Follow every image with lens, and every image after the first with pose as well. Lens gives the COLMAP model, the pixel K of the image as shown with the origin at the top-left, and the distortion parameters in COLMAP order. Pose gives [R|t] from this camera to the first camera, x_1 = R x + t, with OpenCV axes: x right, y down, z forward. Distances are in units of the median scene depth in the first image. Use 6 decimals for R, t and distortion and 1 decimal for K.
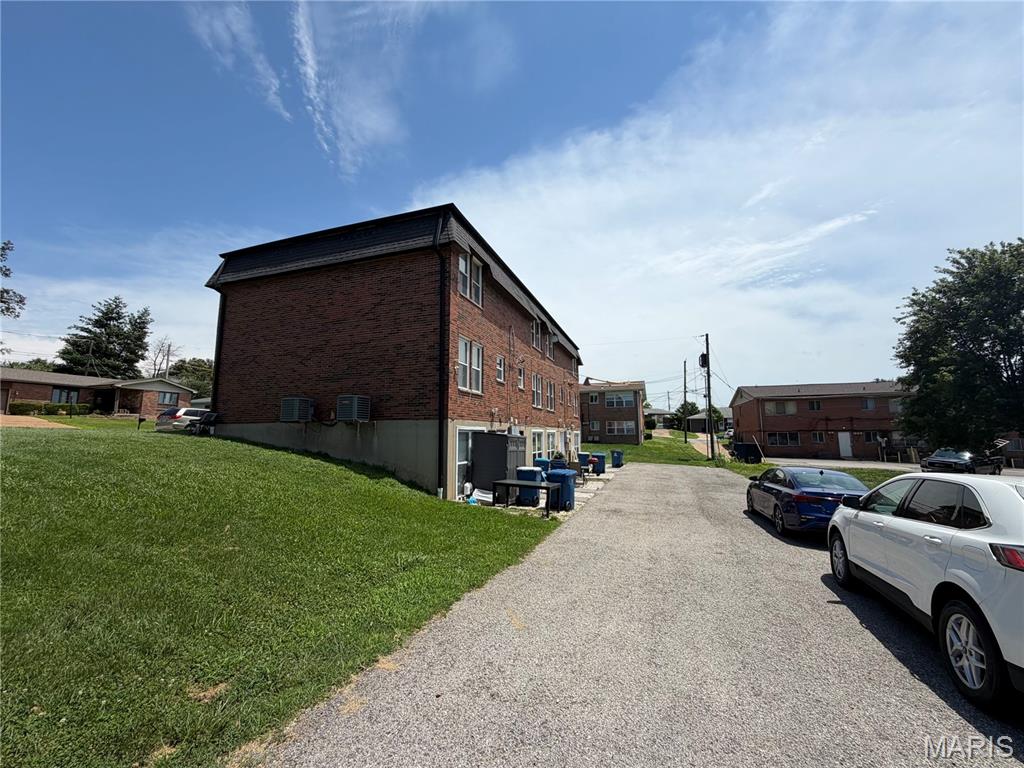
lens RADIAL K [[406.2, 0, 515.9], [0, 406.2, 377.3], [0, 0, 1]] dist [-0.002469, 0.000045]
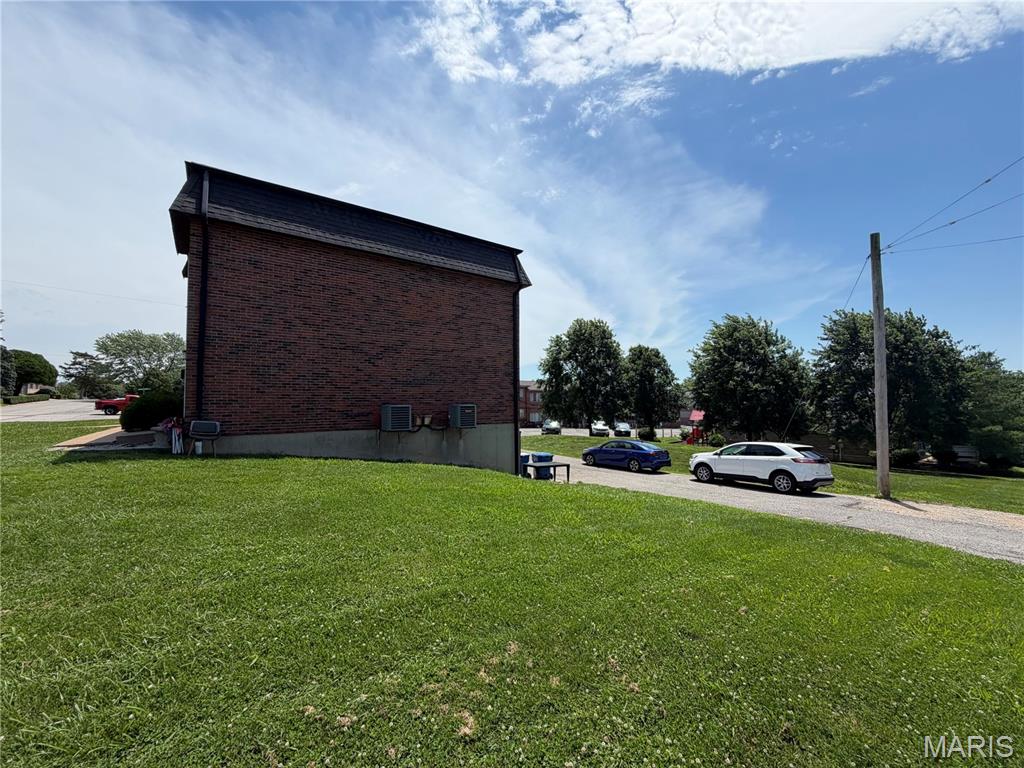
lens RADIAL K [[406.2, 0, 519.8], [0, 406.2, 395.3], [0, 0, 1]] dist [-0.002469, 0.000045]
pose [[0.560062, 0.025500, 0.828058, -1.072850], [-0.097551, 0.994602, 0.035351, -0.026433], [-0.822687, -0.100577, 0.559527, 0.241645]]
